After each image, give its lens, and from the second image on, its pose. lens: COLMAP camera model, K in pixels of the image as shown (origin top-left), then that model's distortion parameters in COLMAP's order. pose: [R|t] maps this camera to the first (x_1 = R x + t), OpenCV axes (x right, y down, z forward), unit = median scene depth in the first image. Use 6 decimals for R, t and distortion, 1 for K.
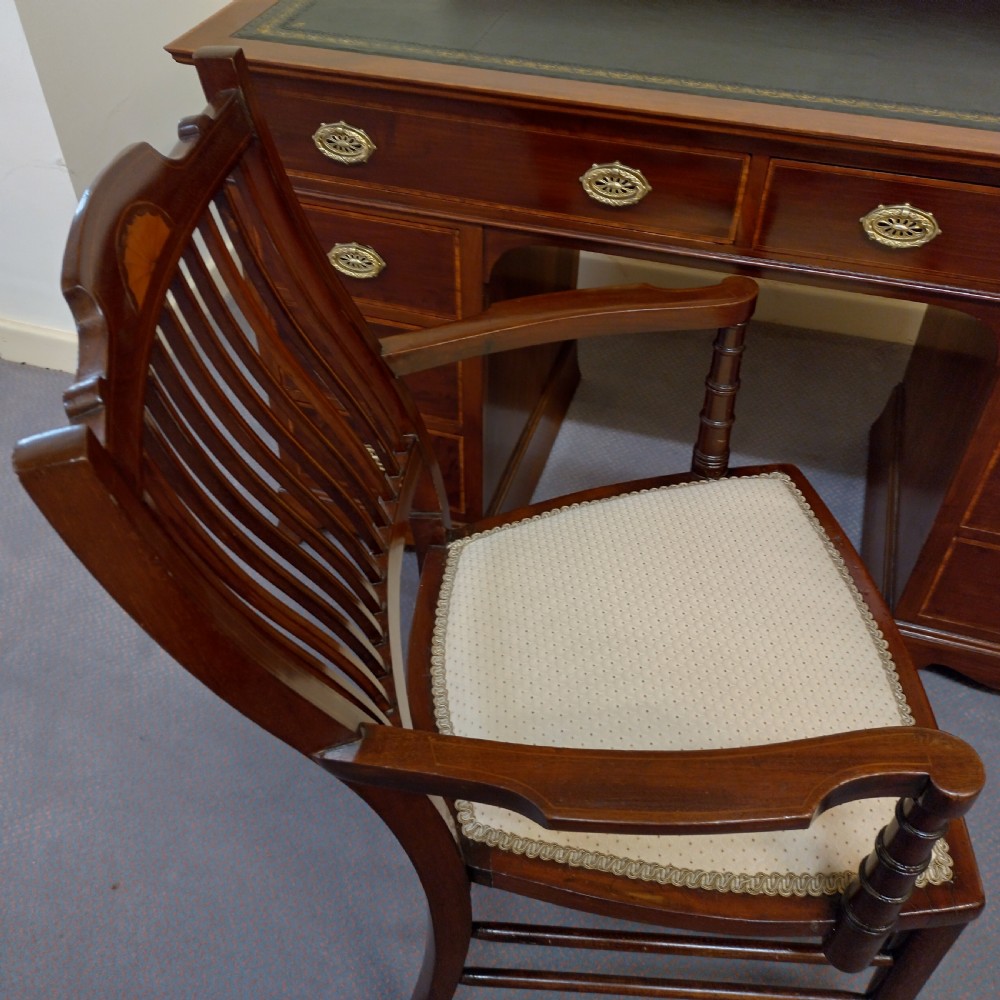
lens RADIAL K [[983.7, 0, 500.0], [0, 983.7, 500.0], [0, 0, 1]] dist [0.119697, -0.208488]
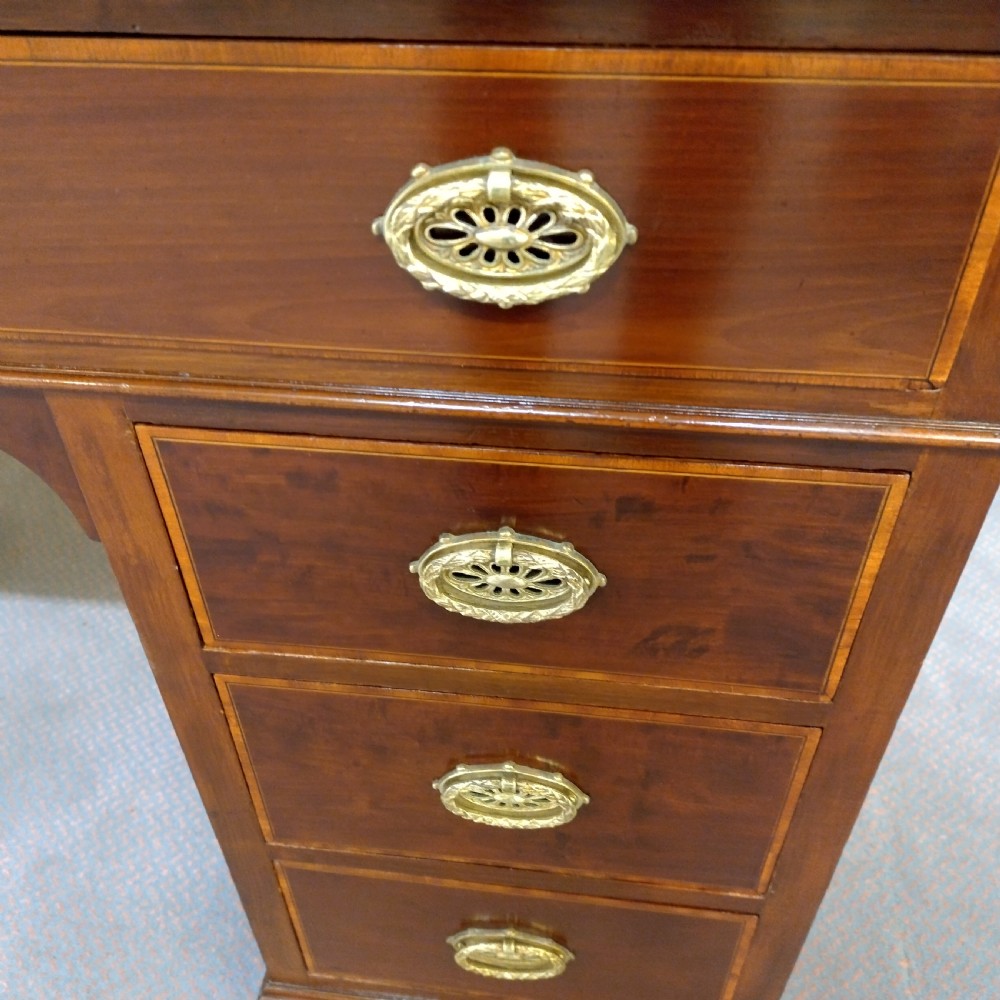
lens RADIAL K [[983.7, 0, 500.0], [0, 983.7, 500.0], [0, 0, 1]] dist [0.119697, -0.208488]
pose [[0.982987, -0.133751, 0.125888, 0.582981], [0.138526, 0.989906, -0.029938, -0.111461], [-0.120613, 0.046868, 0.991593, 0.583146]]
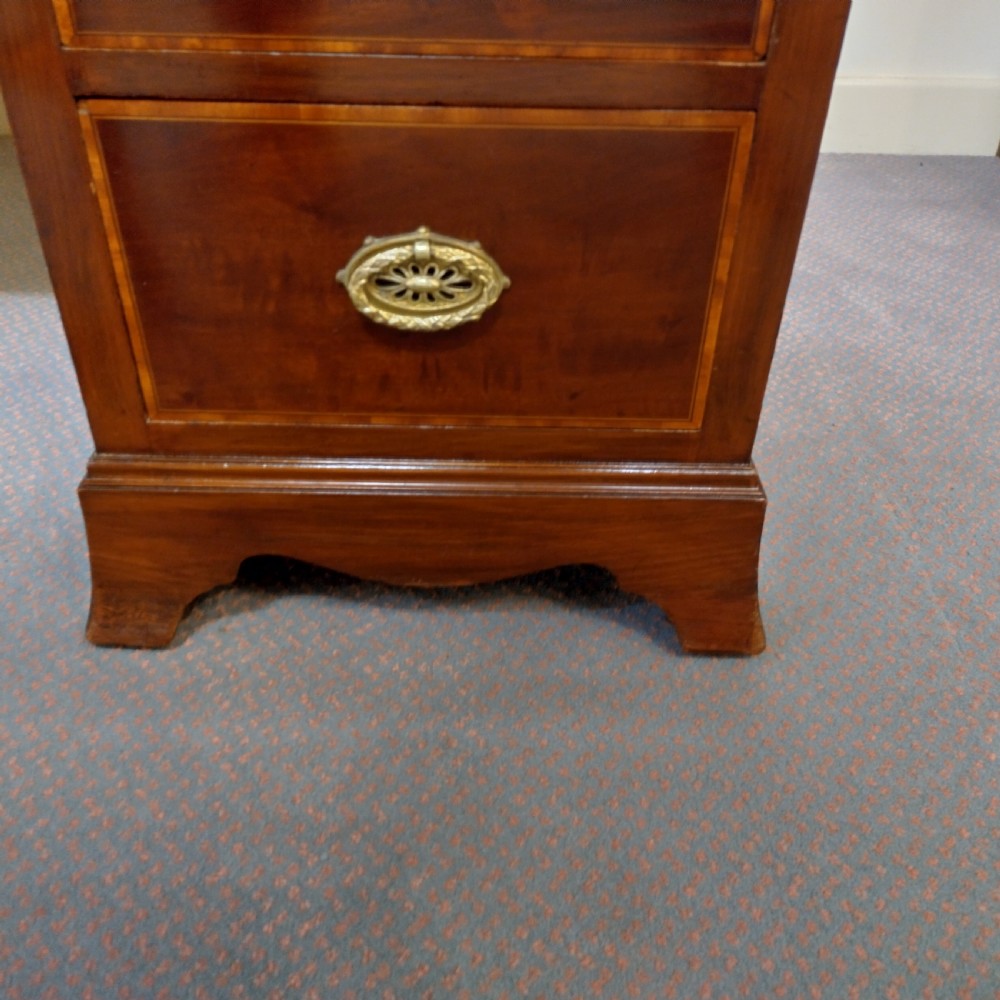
lens RADIAL K [[983.7, 0, 500.0], [0, 983.7, 500.0], [0, 0, 1]] dist [0.119697, -0.208488]
pose [[0.950442, -0.173531, 0.257967, 0.534861], [0.201992, 0.975421, -0.088055, 0.243074], [-0.236346, 0.135798, 0.962133, 0.753744]]
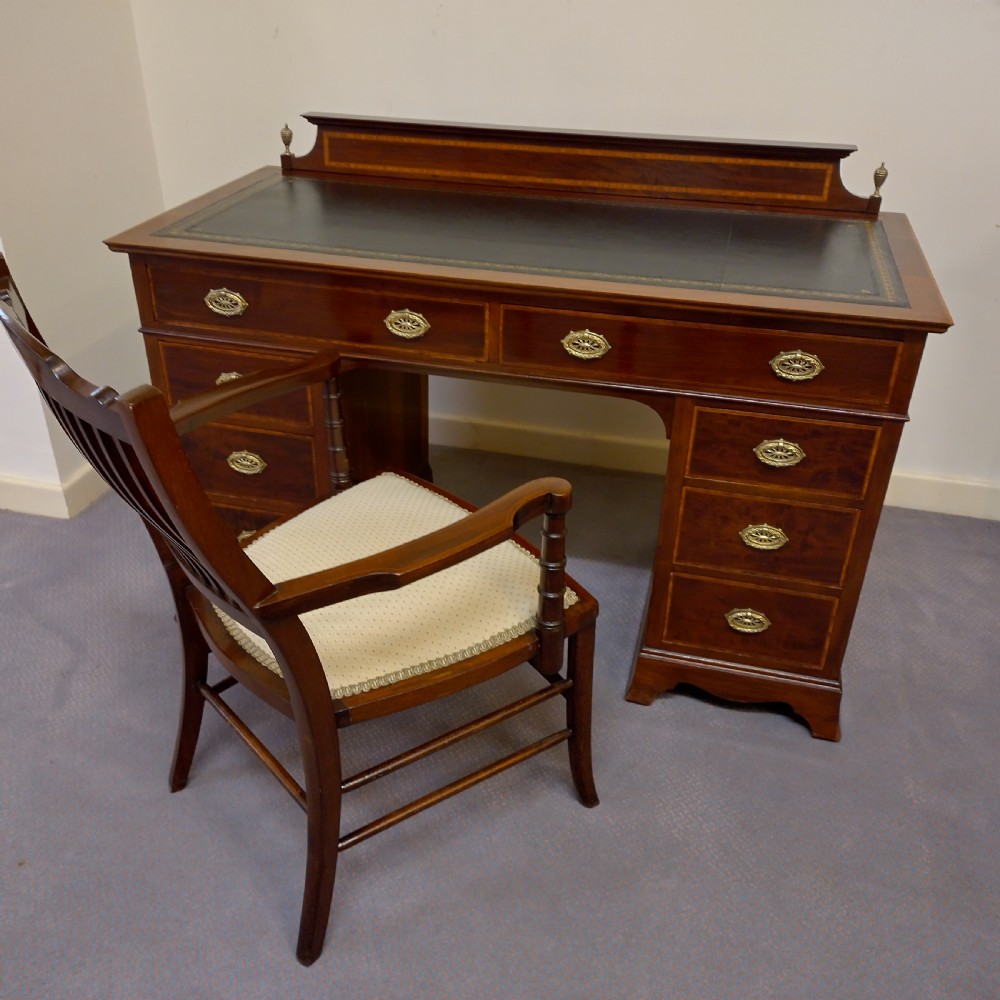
lens RADIAL K [[963.3, 0, 503.3], [0, 963.3, 495.9], [0, 0, 1]] dist [0.128139, -0.198714]
pose [[0.997900, -0.017778, 0.062293, 0.156436], [0.031728, 0.972504, -0.230716, 0.263543], [-0.056479, 0.232208, 0.971025, -0.350406]]
